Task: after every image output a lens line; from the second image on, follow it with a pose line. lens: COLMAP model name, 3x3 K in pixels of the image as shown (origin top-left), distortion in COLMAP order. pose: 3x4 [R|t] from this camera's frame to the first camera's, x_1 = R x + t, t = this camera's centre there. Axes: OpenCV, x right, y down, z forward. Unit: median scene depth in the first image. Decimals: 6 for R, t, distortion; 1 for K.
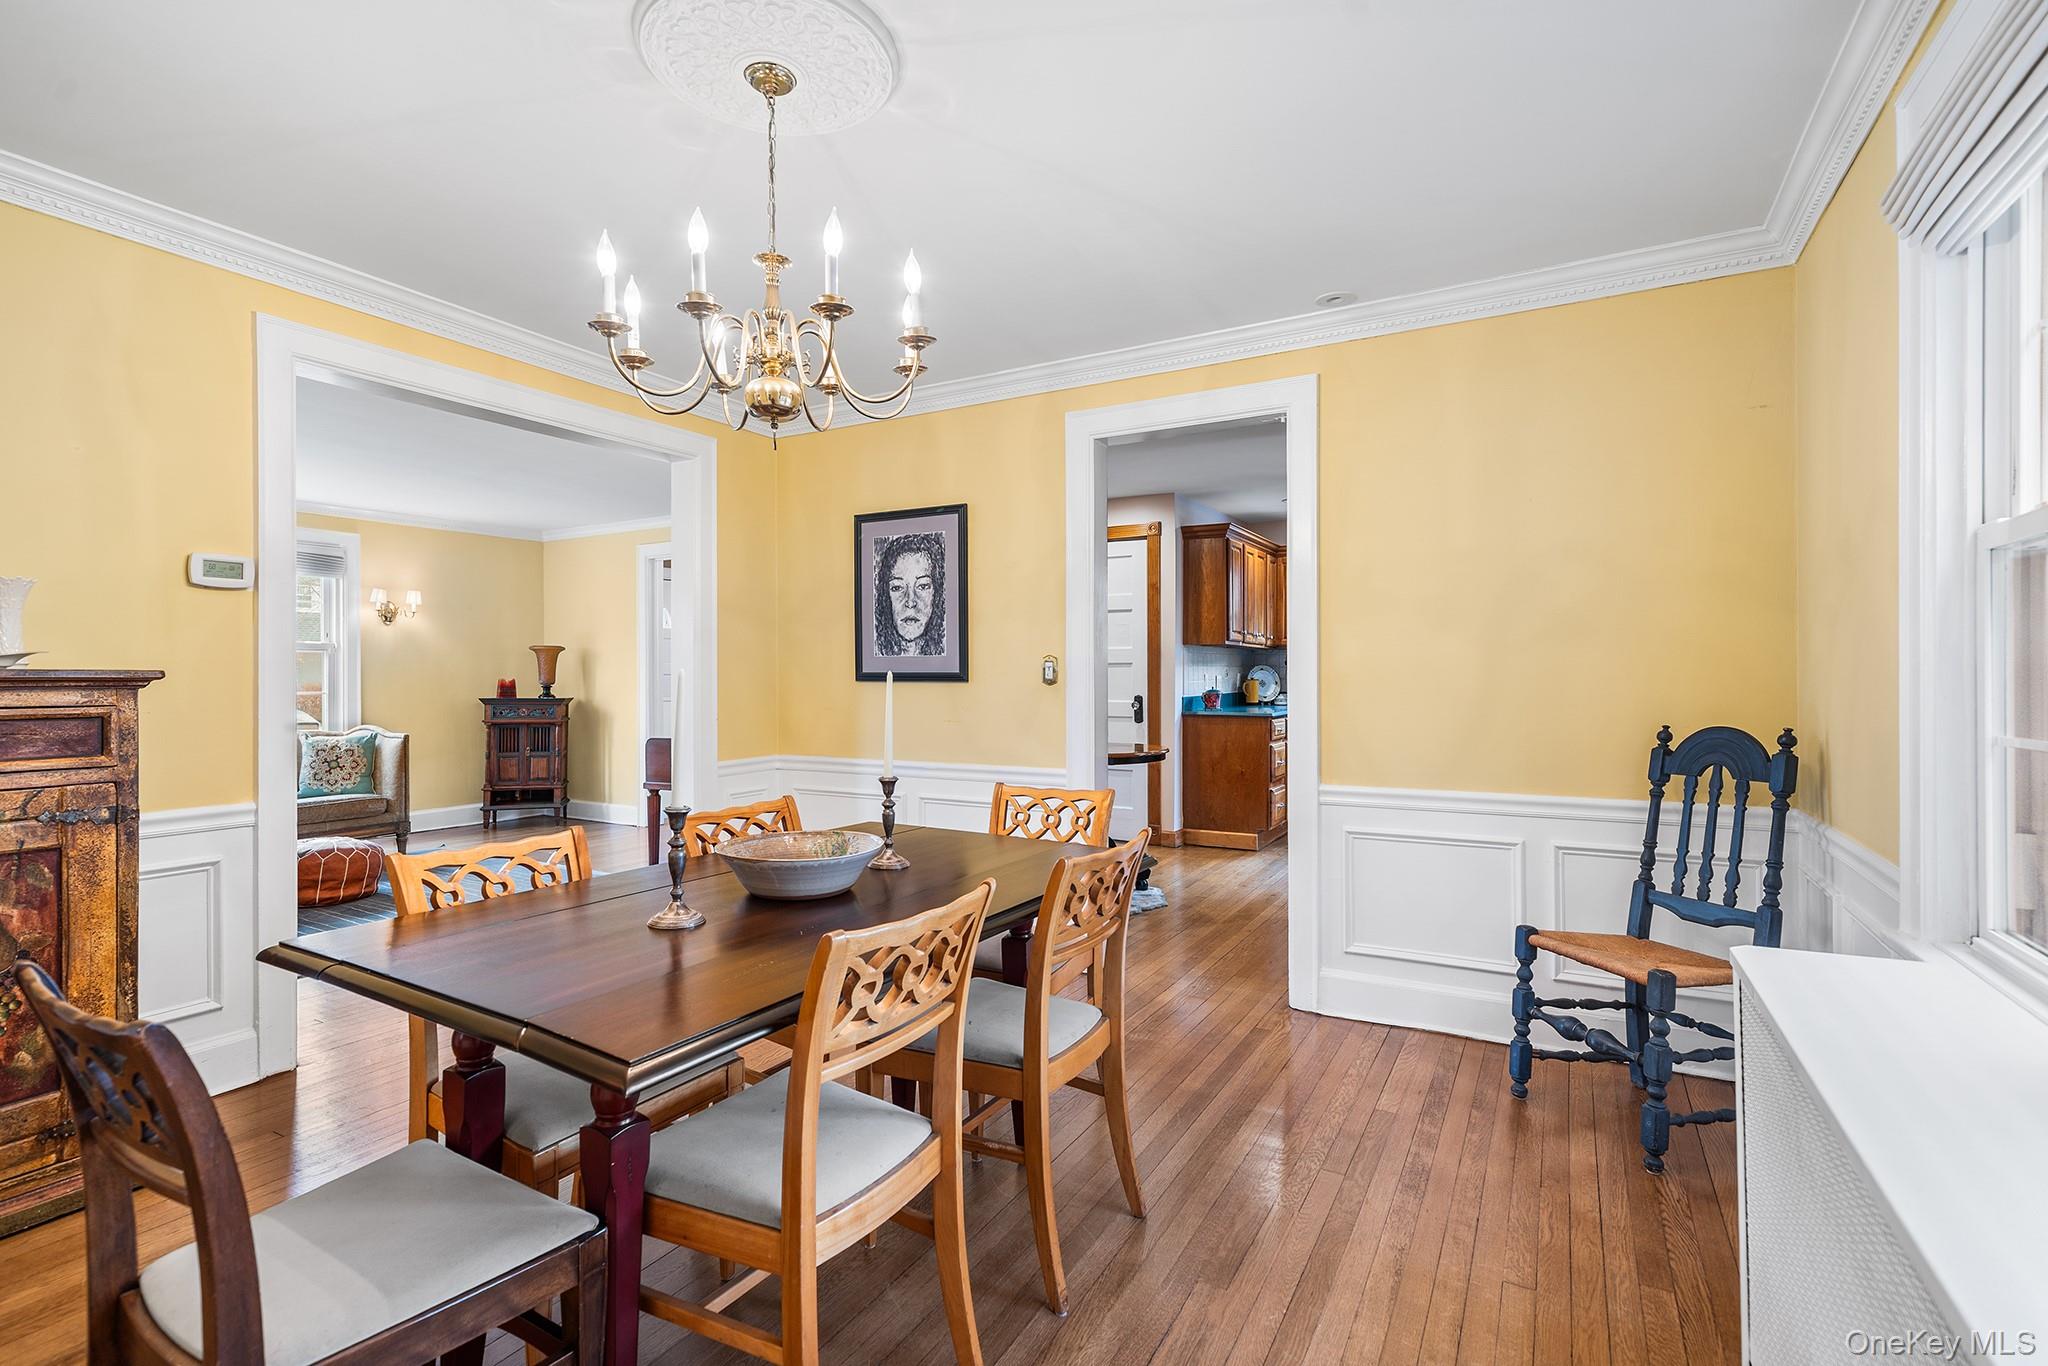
lens RADIAL K [[912.9, 0, 977.8], [0, 912.9, 677.9], [0, 0, 1]] dist [0.002441, -0.000242]
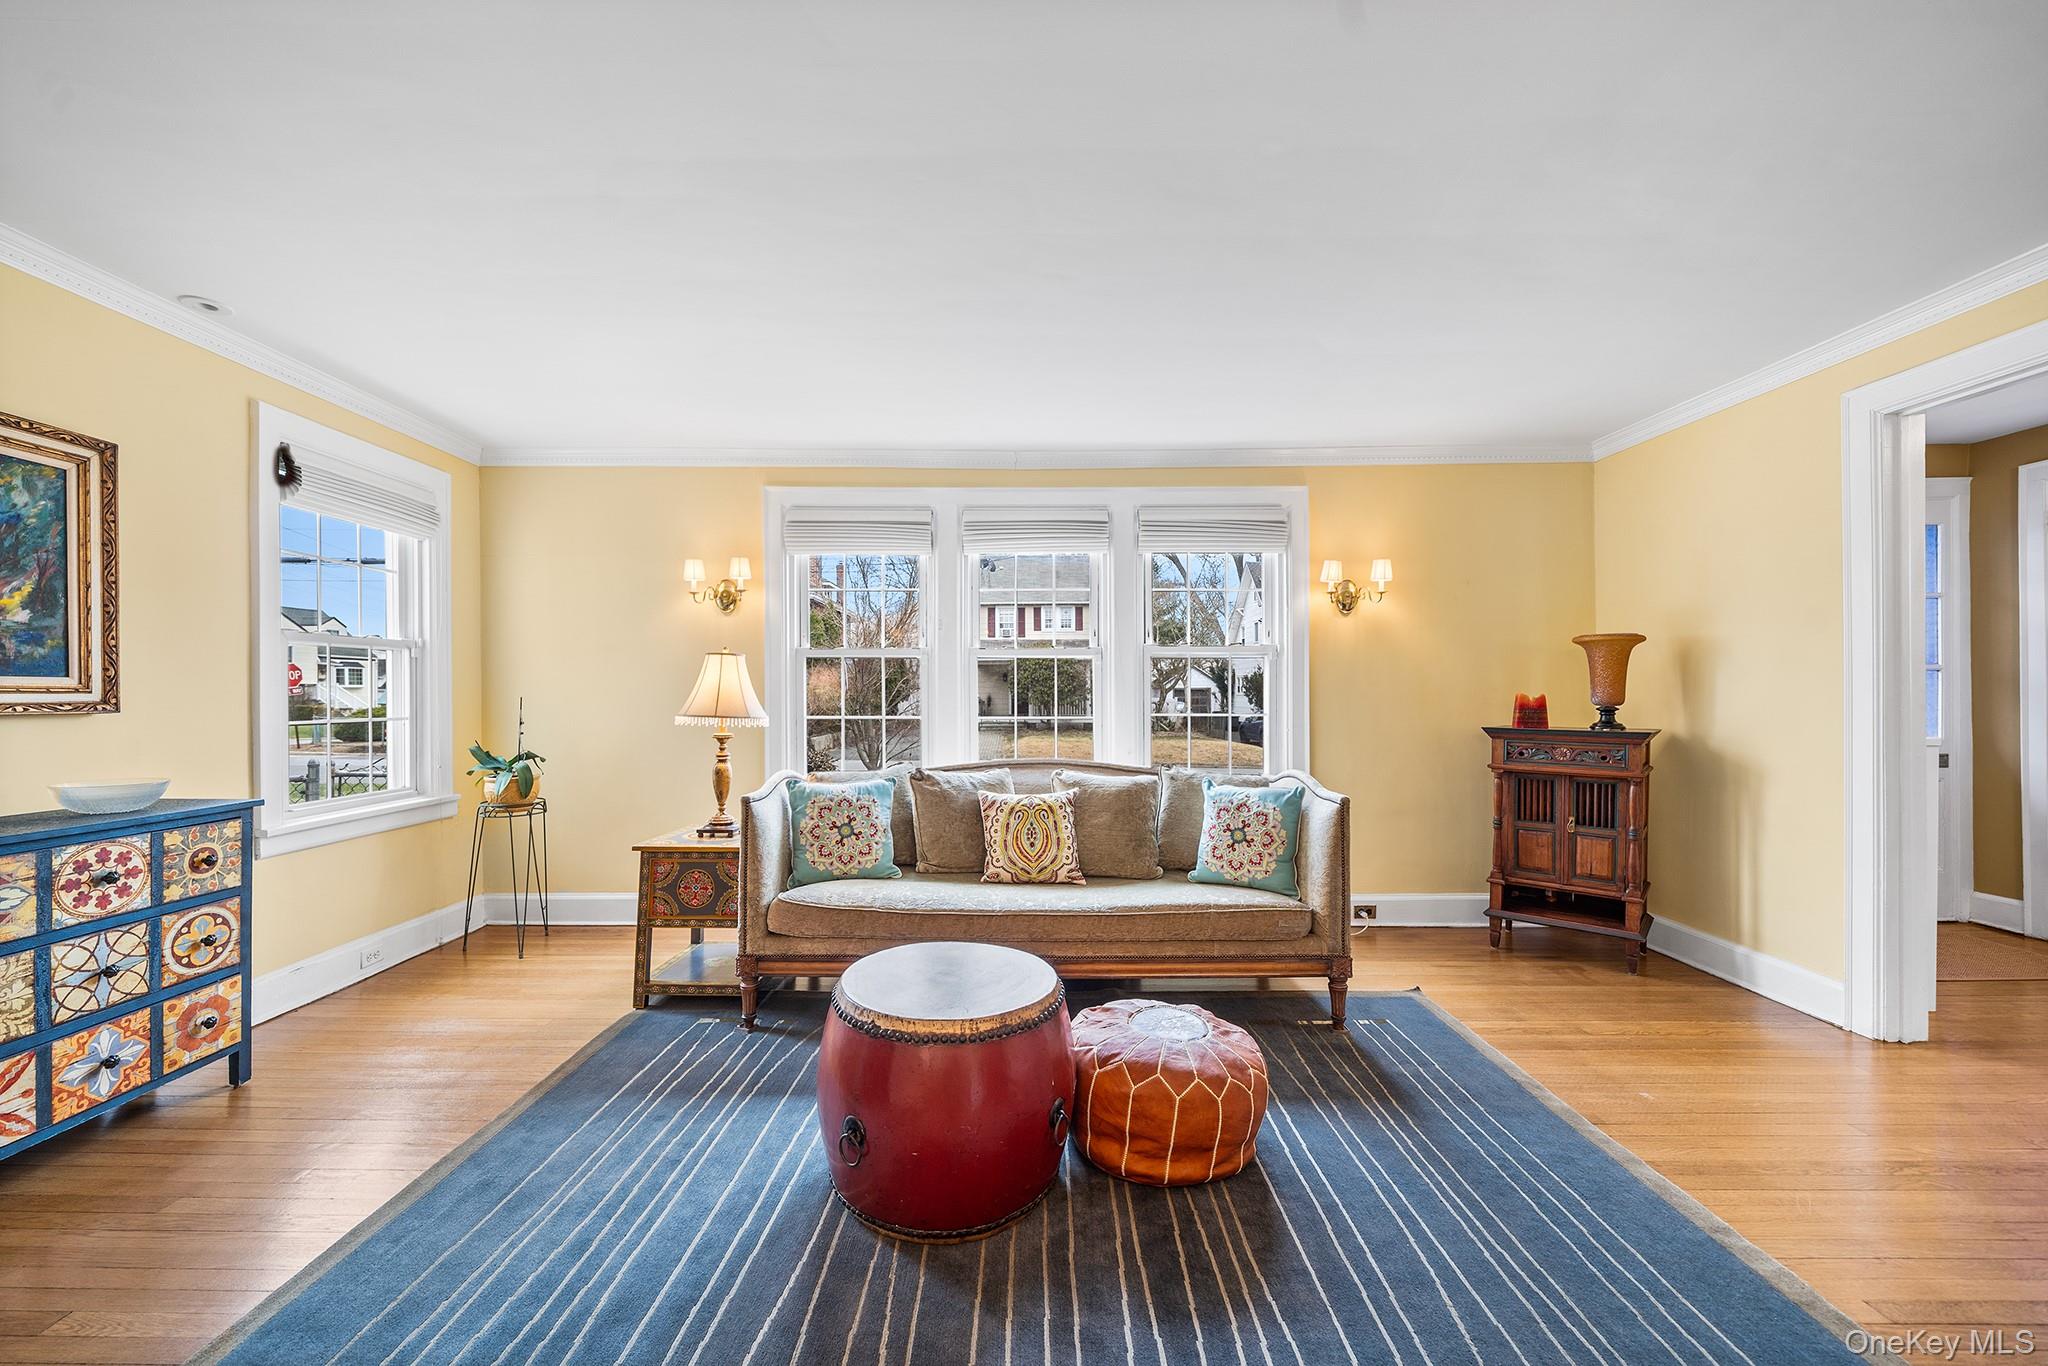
lens RADIAL K [[788.3, 0, 1029.0], [0, 788.3, 690.2], [0, 0, 1]] dist [-0.000606, 0.000046]
pose [[0.515357, -0.002213, -0.856973, -0.458192], [0.001220, 0.999998, -0.001849, -0.002502], [0.856975, -0.000093, 0.515358, 0.856265]]
